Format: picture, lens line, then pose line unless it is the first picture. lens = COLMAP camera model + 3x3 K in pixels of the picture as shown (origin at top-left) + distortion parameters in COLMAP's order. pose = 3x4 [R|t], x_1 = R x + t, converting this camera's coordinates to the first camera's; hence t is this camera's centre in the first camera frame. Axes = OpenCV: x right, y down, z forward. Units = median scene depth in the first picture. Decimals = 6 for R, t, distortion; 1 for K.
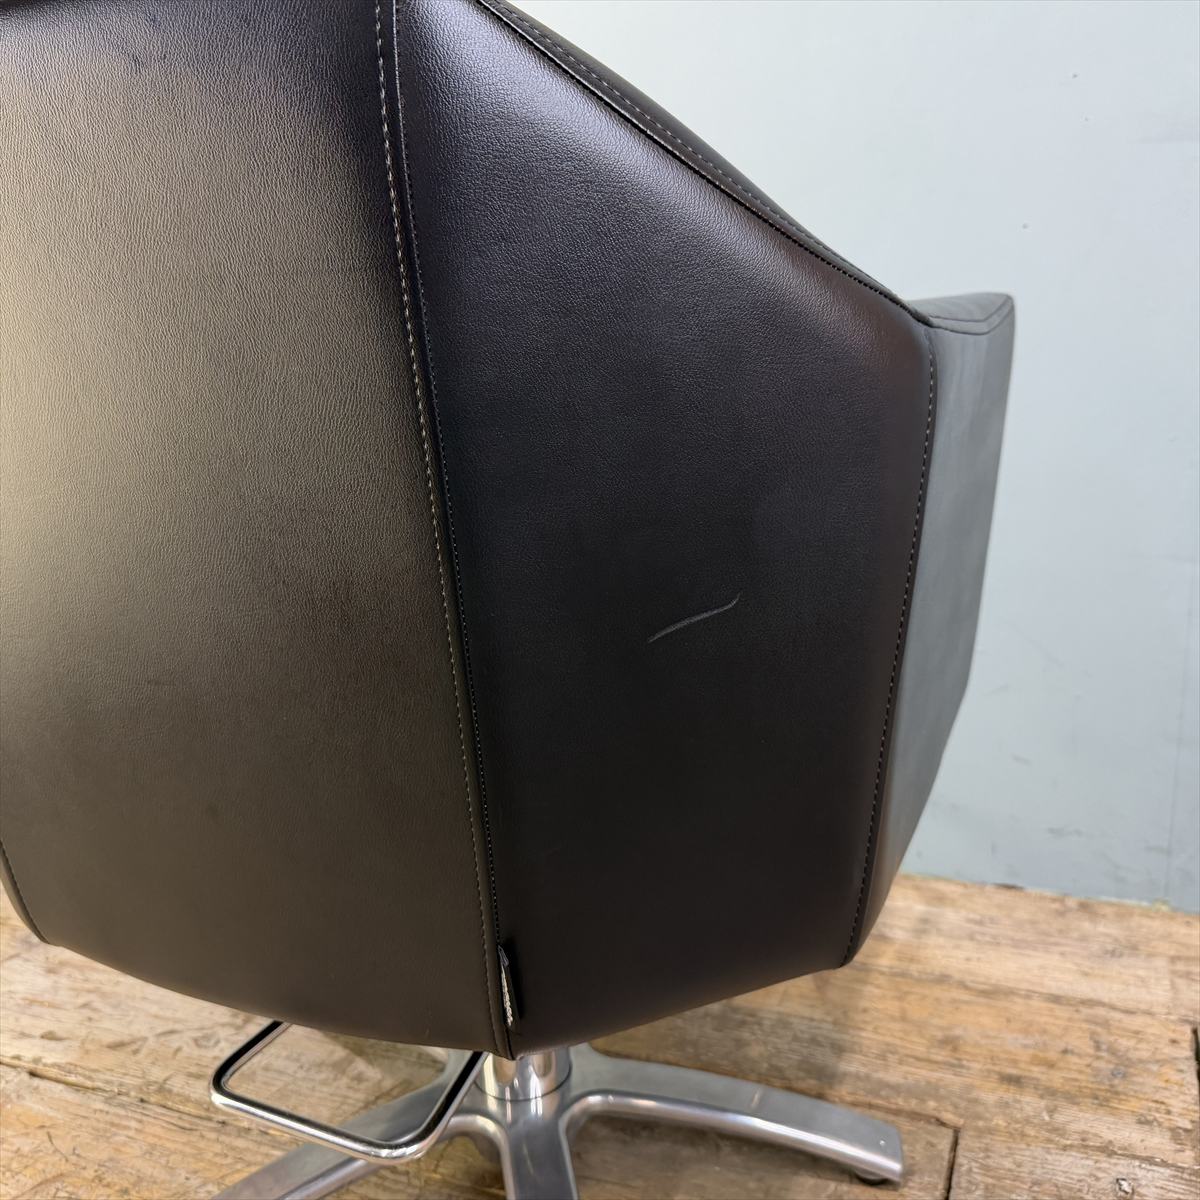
lens RADIAL K [[1208.5, 0, 640.9], [0, 1208.5, 588.7], [0, 0, 1]] dist [-0.027756, 0.000000]
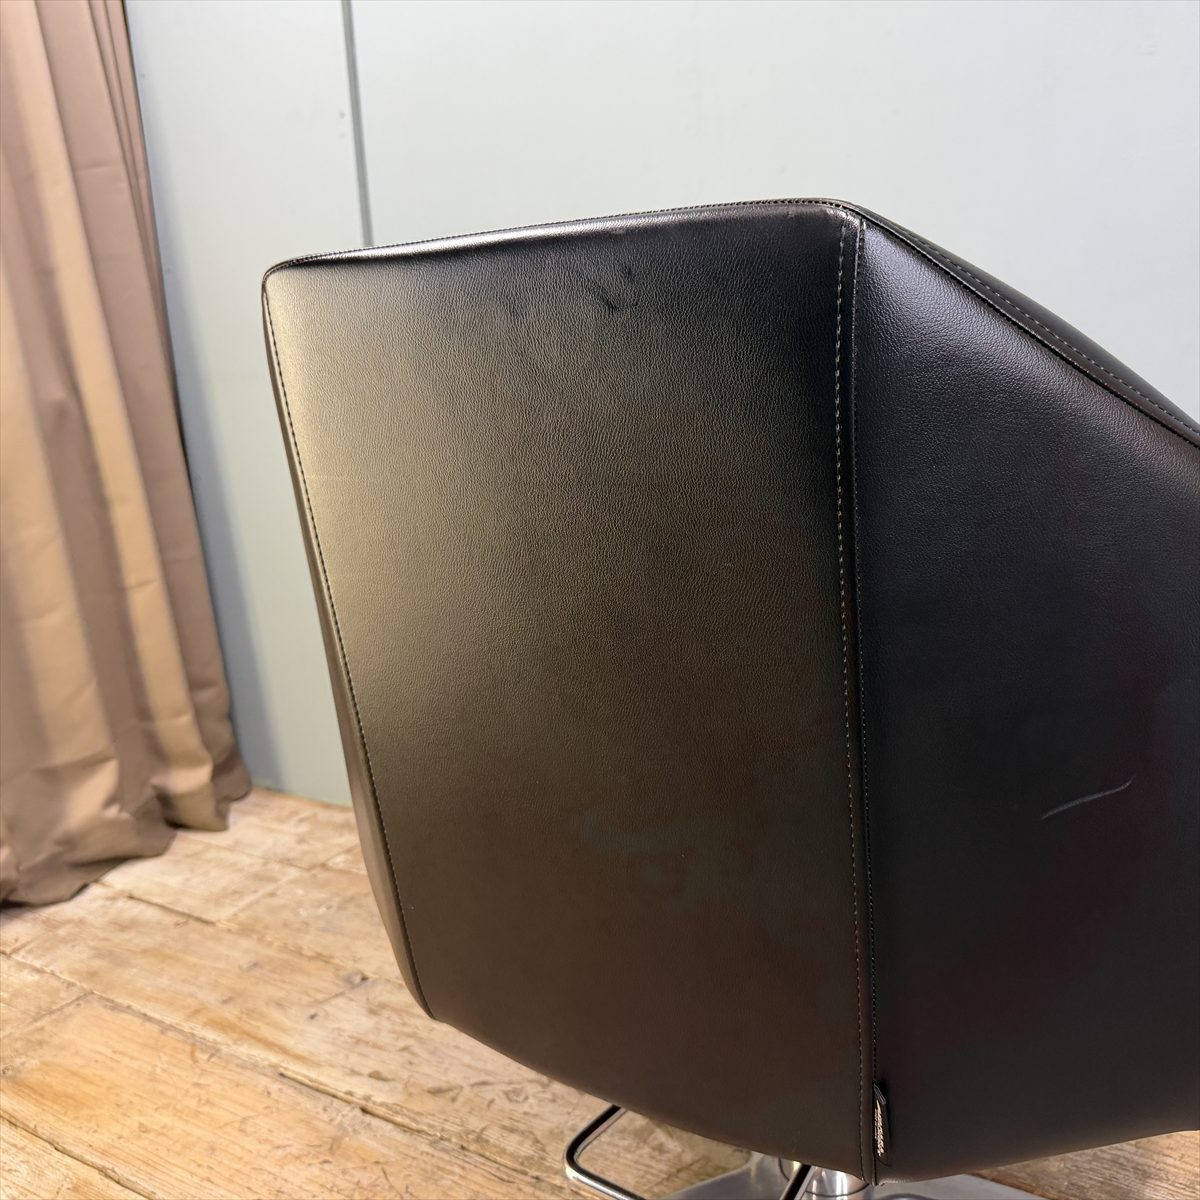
lens RADIAL K [[1208.5, 0, 611.1], [0, 1208.5, 598.1], [0, 0, 1]] dist [-0.027756, 0.000000]
pose [[0.978480, 0.025749, -0.204731, -0.074419], [-0.029982, 0.999395, -0.017600, -0.058754], [0.204154, 0.023360, 0.978660, -0.056963]]
